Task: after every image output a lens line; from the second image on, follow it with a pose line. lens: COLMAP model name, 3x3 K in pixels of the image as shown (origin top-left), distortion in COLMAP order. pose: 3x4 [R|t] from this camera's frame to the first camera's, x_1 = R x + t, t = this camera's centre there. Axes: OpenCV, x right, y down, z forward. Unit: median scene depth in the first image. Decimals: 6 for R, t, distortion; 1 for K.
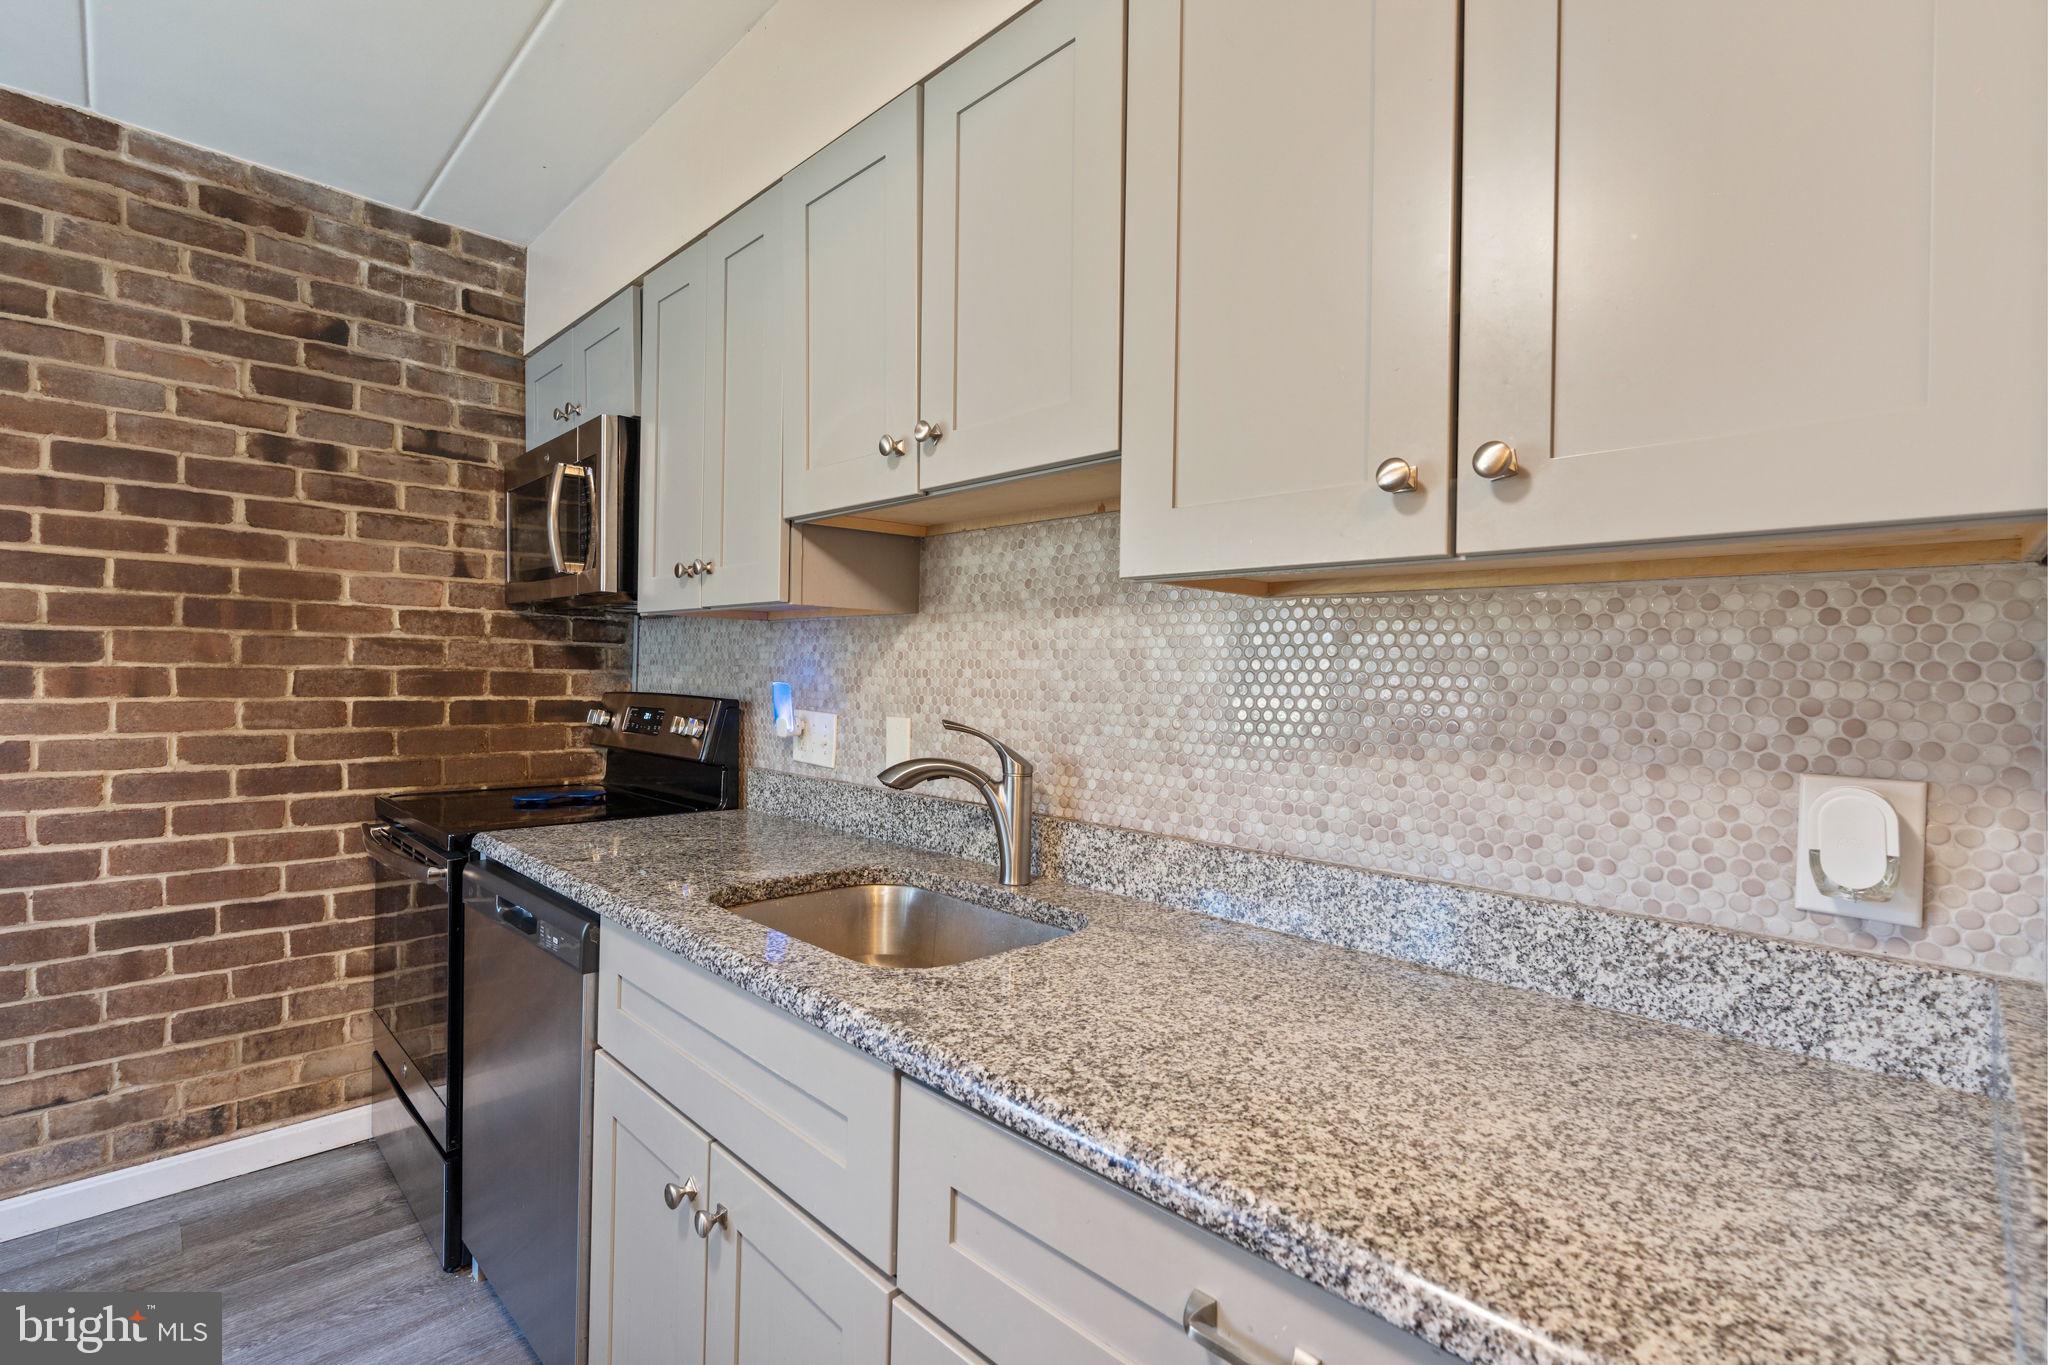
lens RADIAL K [[935.3, 0, 1038.4], [0, 935.3, 675.8], [0, 0, 1]] dist [-0.002174, 0.000158]
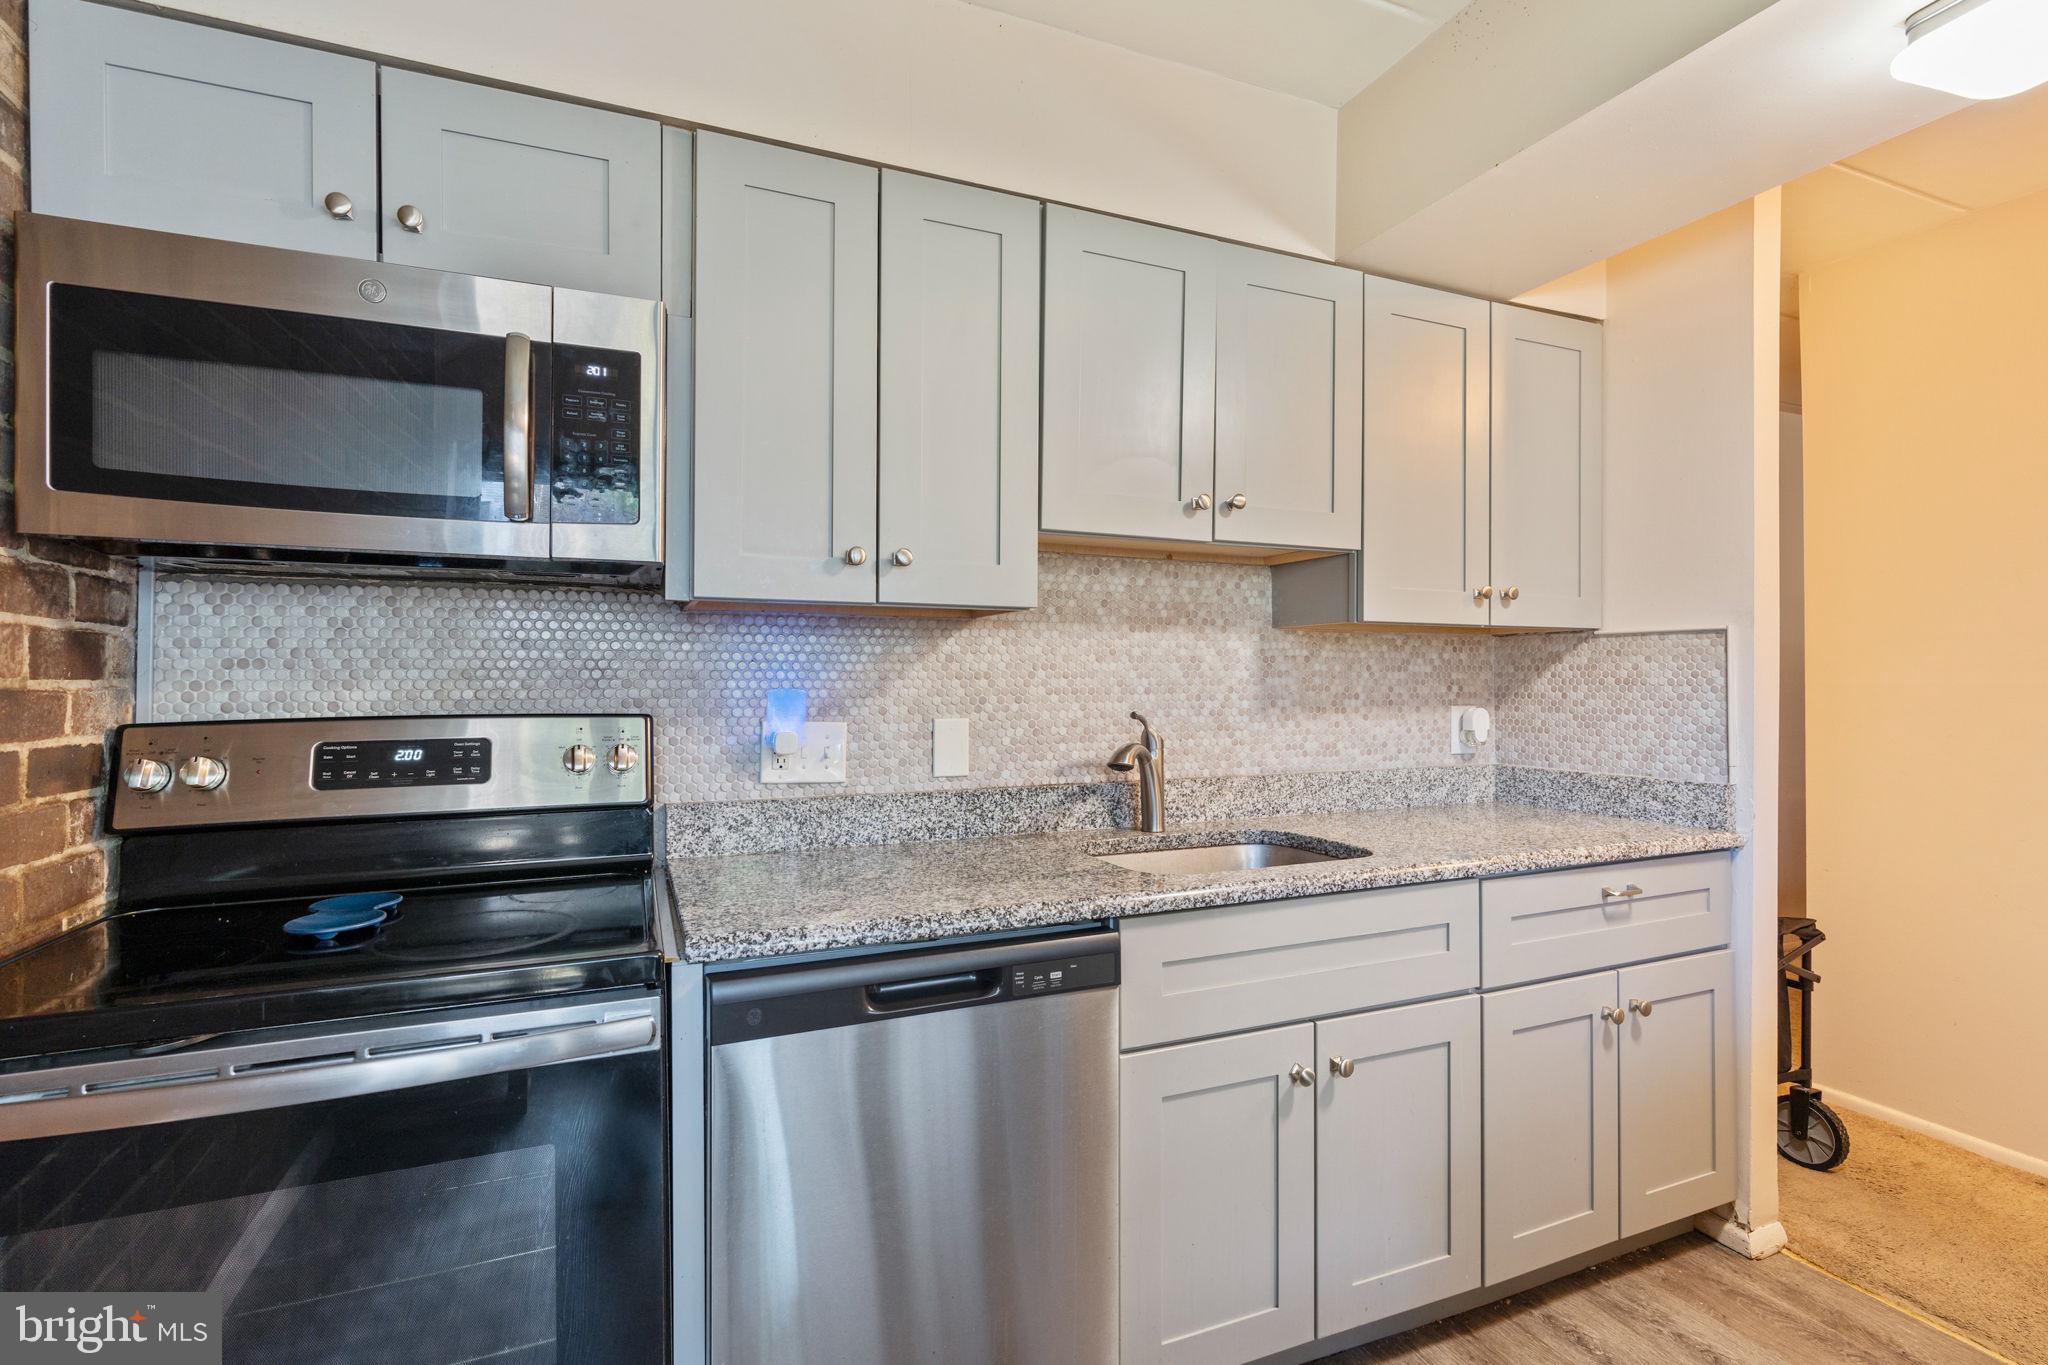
lens RADIAL K [[935.3, 0, 1038.4], [0, 935.3, 675.8], [0, 0, 1]] dist [-0.002174, 0.000158]
pose [[0.373614, -0.016378, 0.927440, -0.936488], [0.008517, 0.999863, 0.014226, -0.014354], [-0.927545, 0.002584, 0.373702, 0.462939]]
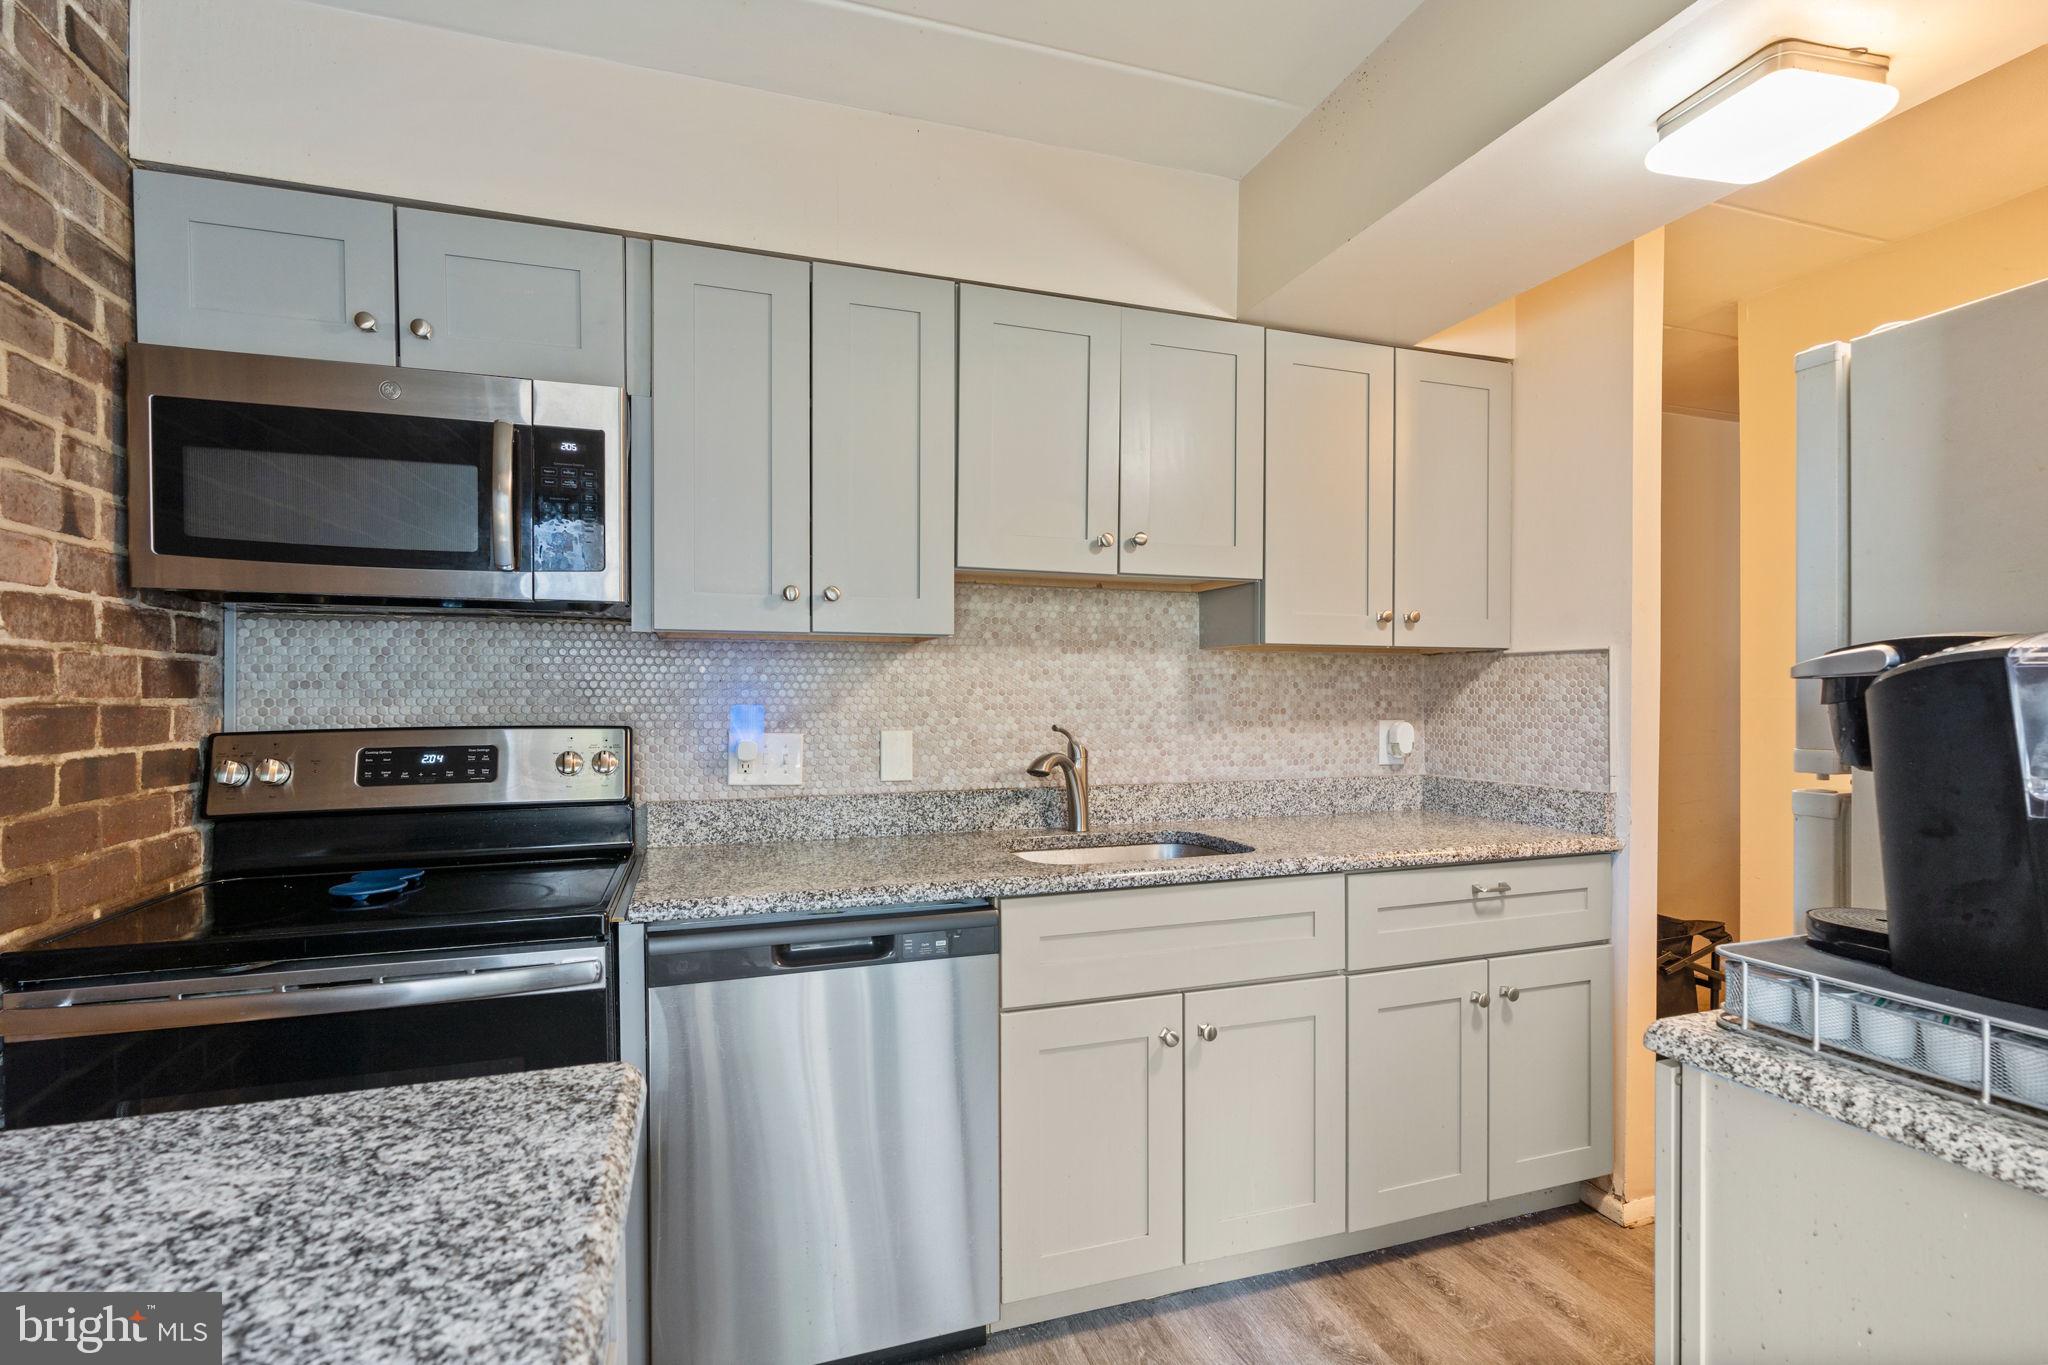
lens RADIAL K [[929.8, 0, 1028.7], [0, 929.8, 705.0], [0, 0, 1]] dist [-0.001866, -0.000356]
pose [[0.439186, -0.030963, 0.897862, -0.989922], [0.010796, 0.999516, 0.029188, -0.017751], [-0.898331, -0.003126, 0.439308, 0.295259]]
